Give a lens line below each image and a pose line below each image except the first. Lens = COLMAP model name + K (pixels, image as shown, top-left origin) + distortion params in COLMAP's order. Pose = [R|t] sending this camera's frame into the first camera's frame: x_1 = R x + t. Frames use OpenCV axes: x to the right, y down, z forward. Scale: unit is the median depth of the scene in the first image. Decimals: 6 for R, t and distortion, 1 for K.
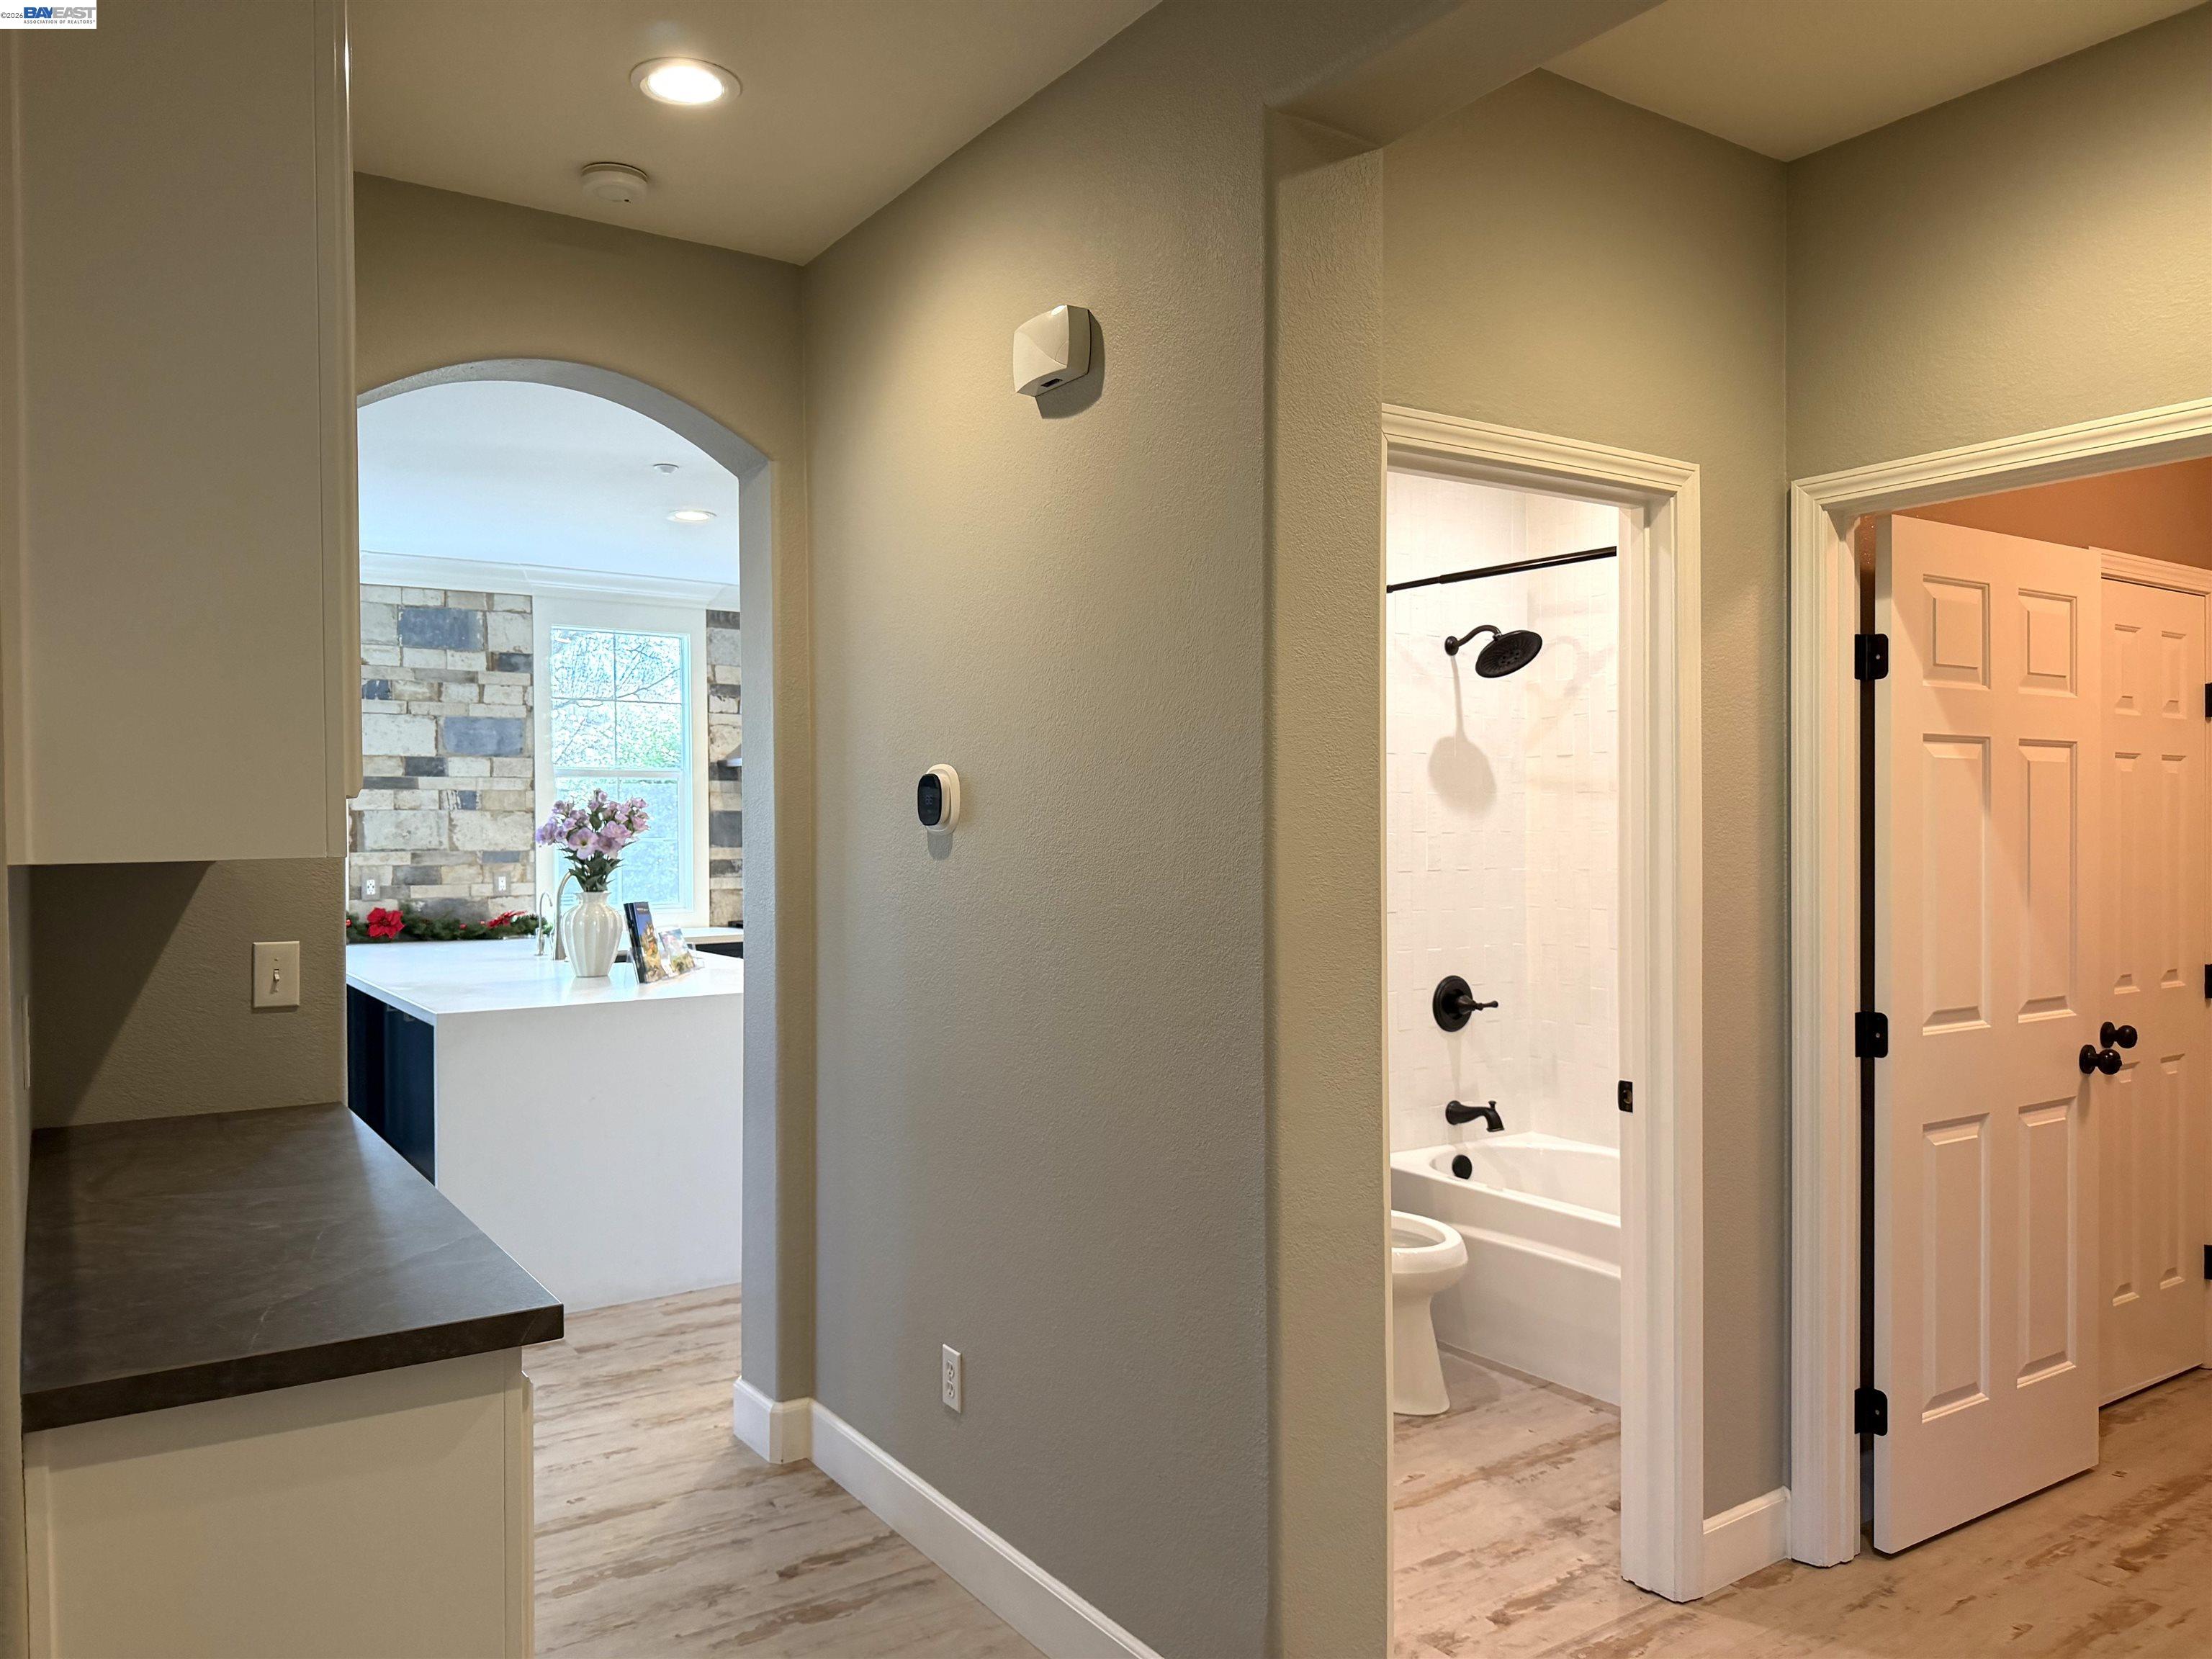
lens RADIAL K [[1545.7, 0, 1099.5], [0, 1545.7, 847.5], [0, 0, 1]] dist [0.050266, -0.068914]
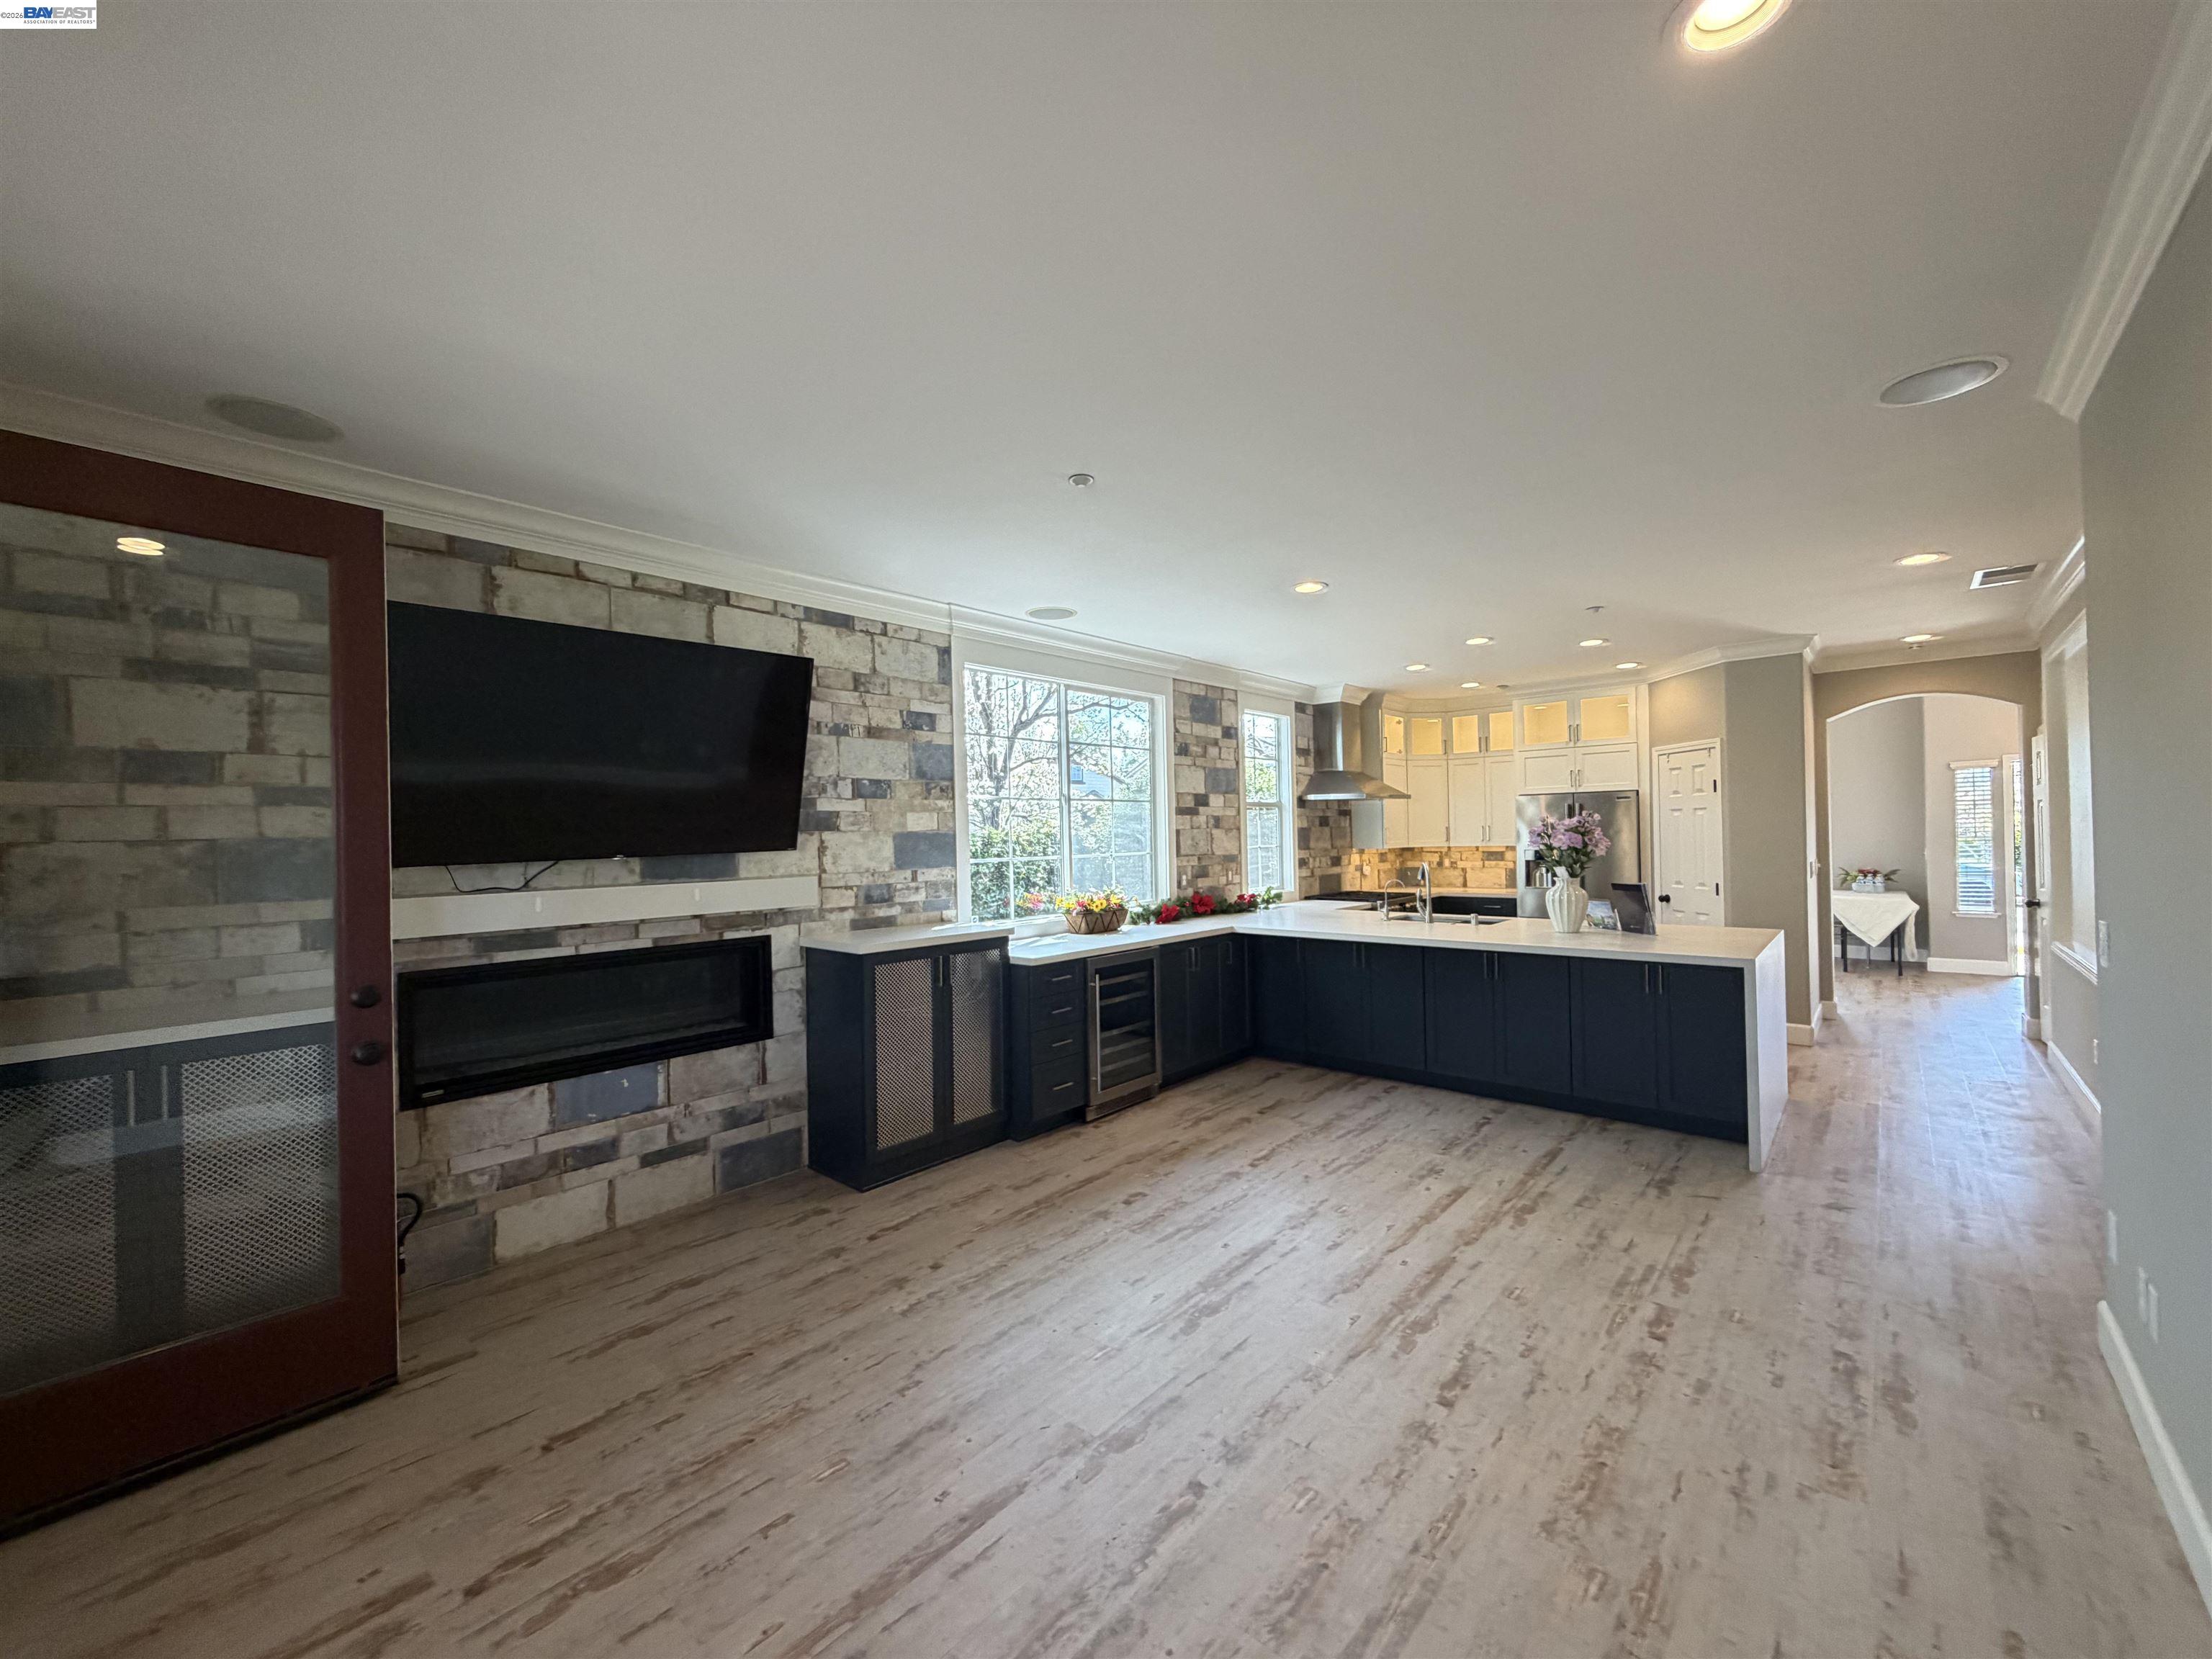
lens RADIAL K [[882.2, 0, 1110.4], [0, 882.2, 818.1], [0, 0, 1]] dist [0.003840, -0.000442]
pose [[0.969129, -0.009388, 0.246374, -0.726207], [0.017709, 0.999344, -0.031580, -0.008567], [-0.245916, 0.034968, 0.968660, 0.182207]]
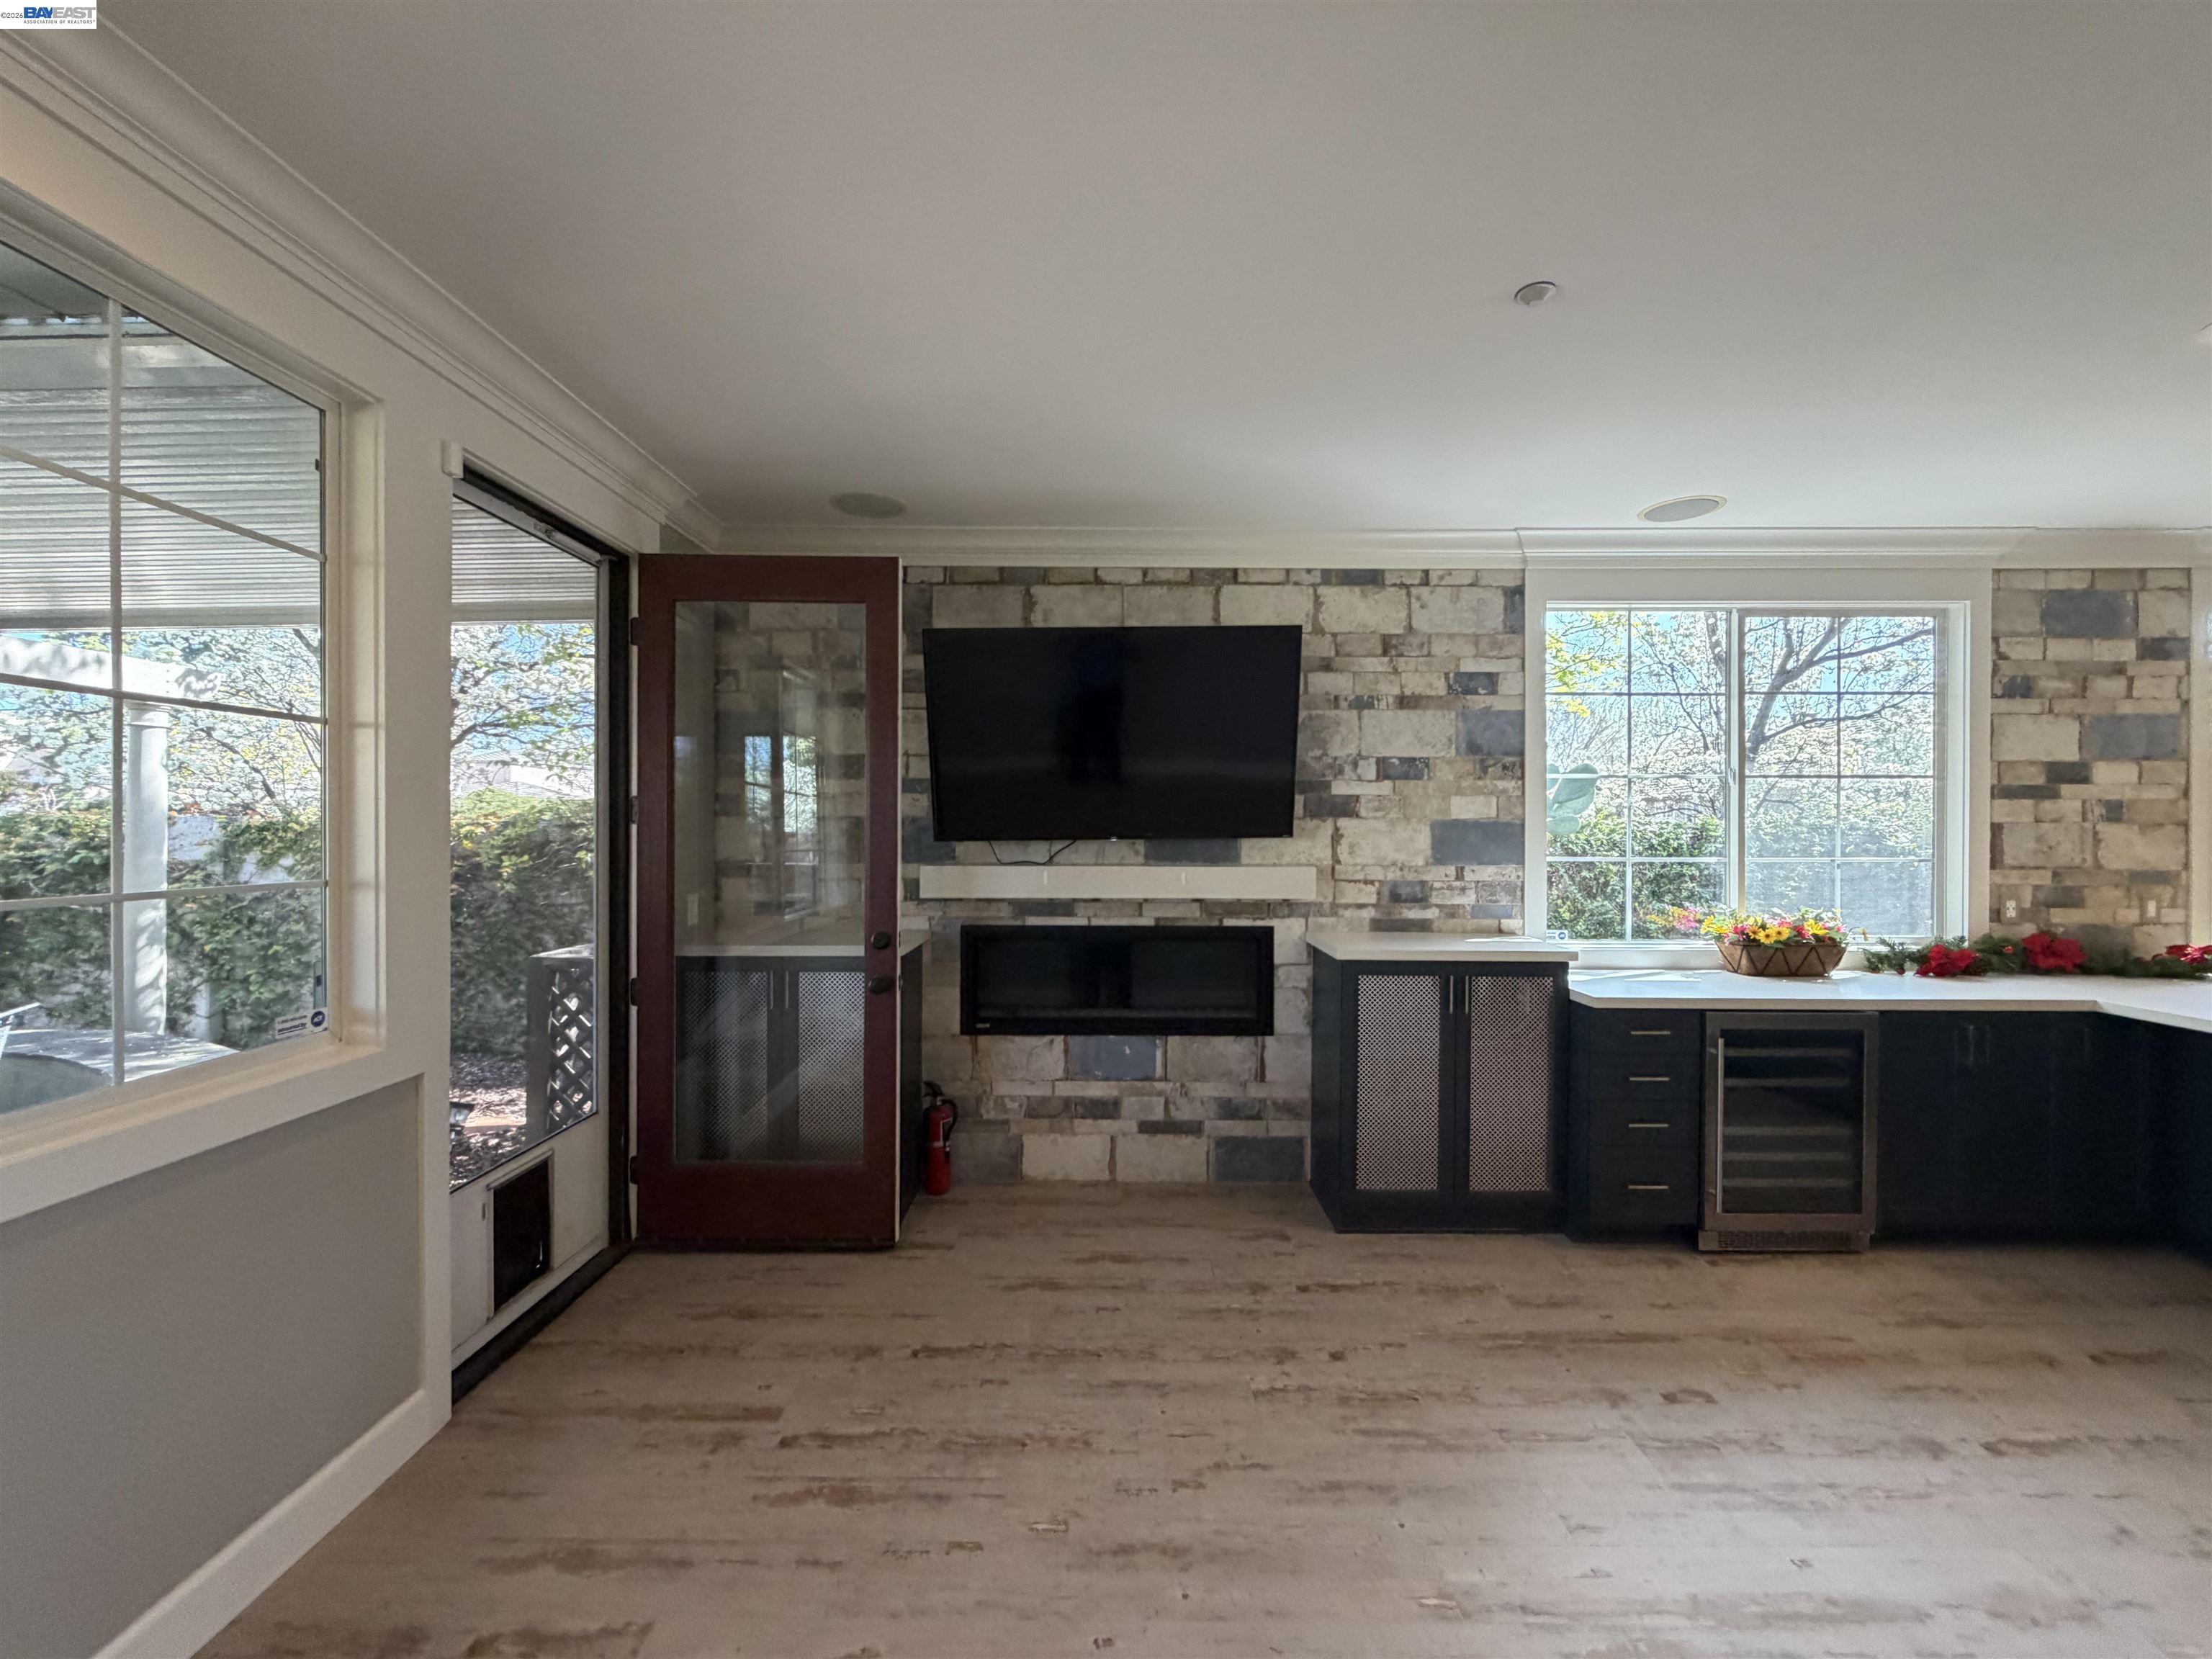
lens RADIAL K [[882.2, 0, 1099.1], [0, 882.2, 829.0], [0, 0, 1]] dist [0.003840, -0.000442]
pose [[0.825303, 0.008853, -0.564620, -0.595994], [-0.013882, 0.999893, -0.004612, -0.010463], [0.564519, 0.011644, 0.825338, 0.277397]]
